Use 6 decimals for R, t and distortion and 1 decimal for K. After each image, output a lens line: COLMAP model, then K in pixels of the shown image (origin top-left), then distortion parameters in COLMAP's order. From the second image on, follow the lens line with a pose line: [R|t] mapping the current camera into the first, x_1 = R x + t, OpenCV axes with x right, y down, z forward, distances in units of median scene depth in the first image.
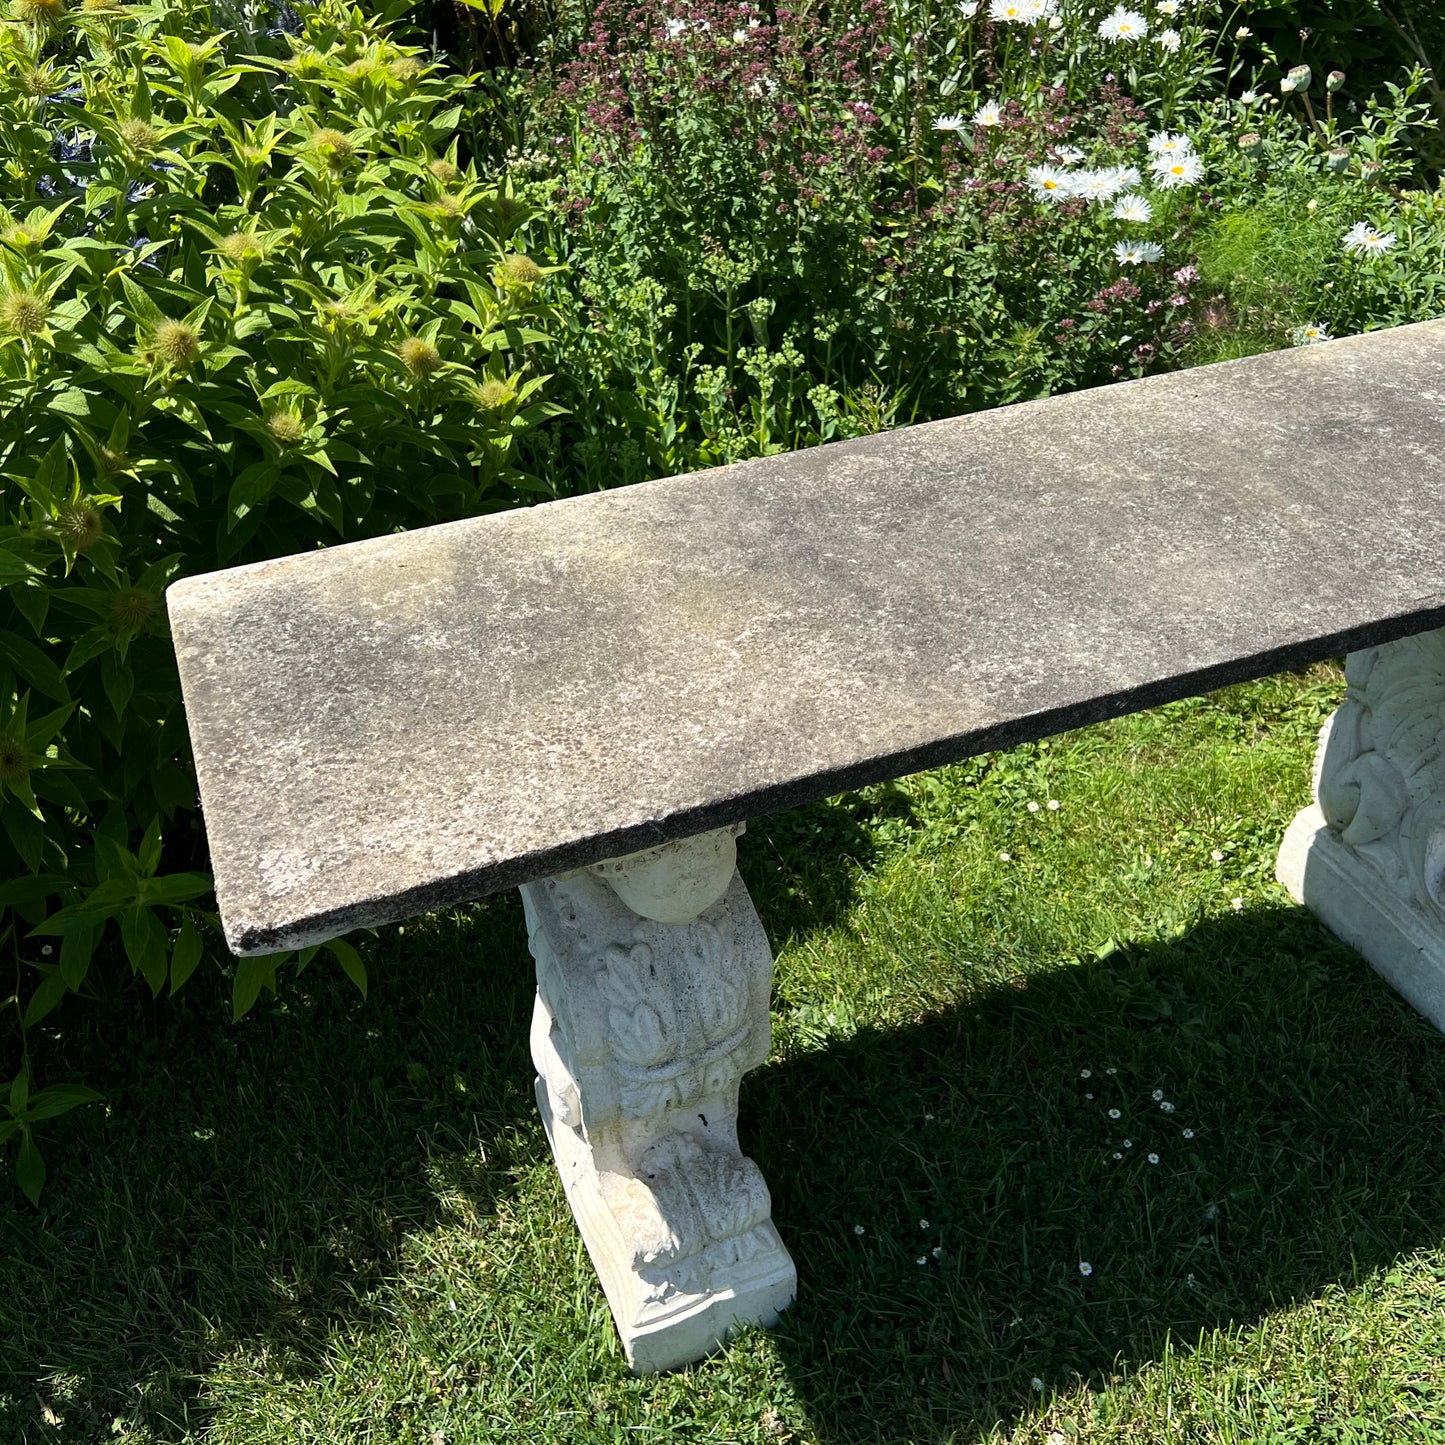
lens RADIAL K [[1452.6, 0, 723.0], [0, 1452.6, 743.5], [0, 0, 1]] dist [0.081573, -0.137080]
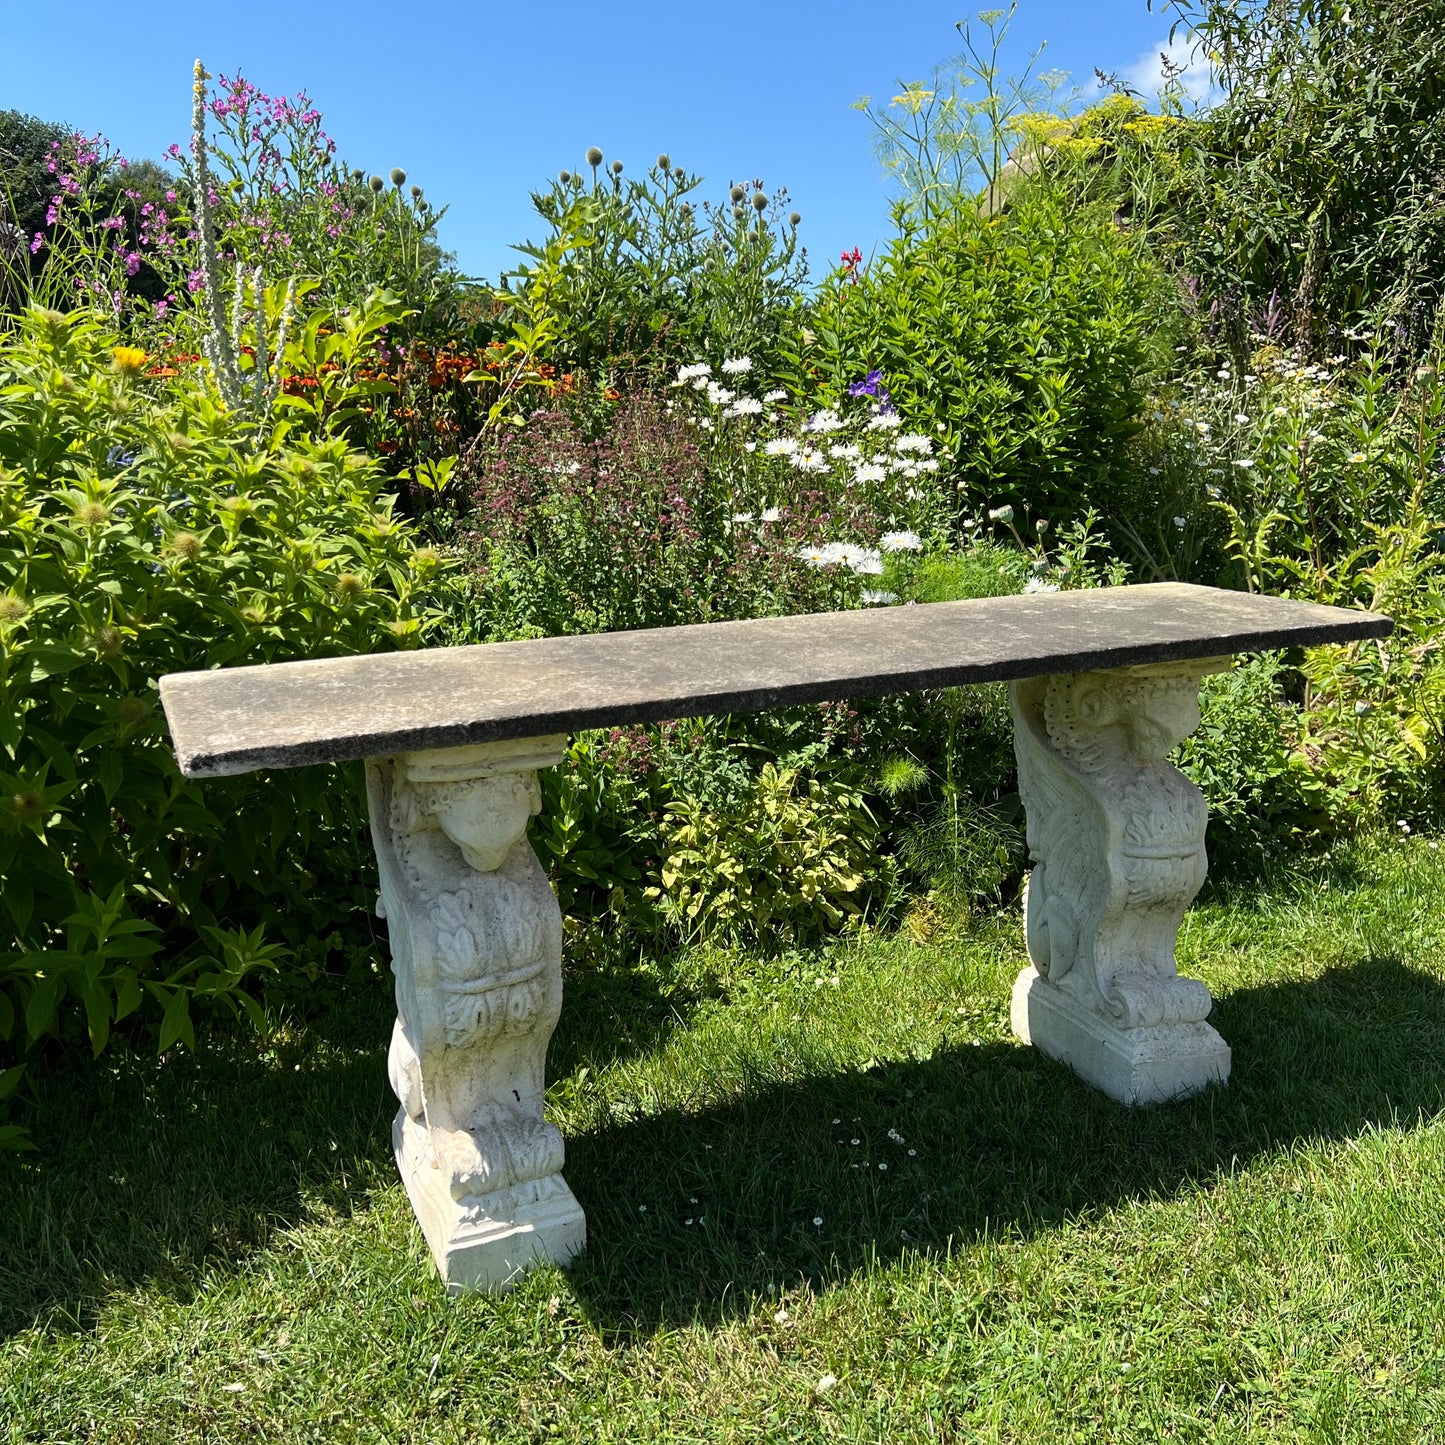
lens RADIAL K [[1452.6, 0, 723.0], [0, 1452.6, 743.5], [0, 0, 1]] dist [0.081573, -0.137080]
pose [[0.999612, -0.000123, 0.027869, 0.131924], [0.011047, 0.919825, -0.392173, 0.475782], [-0.025586, 0.392328, 0.919469, -0.314782]]
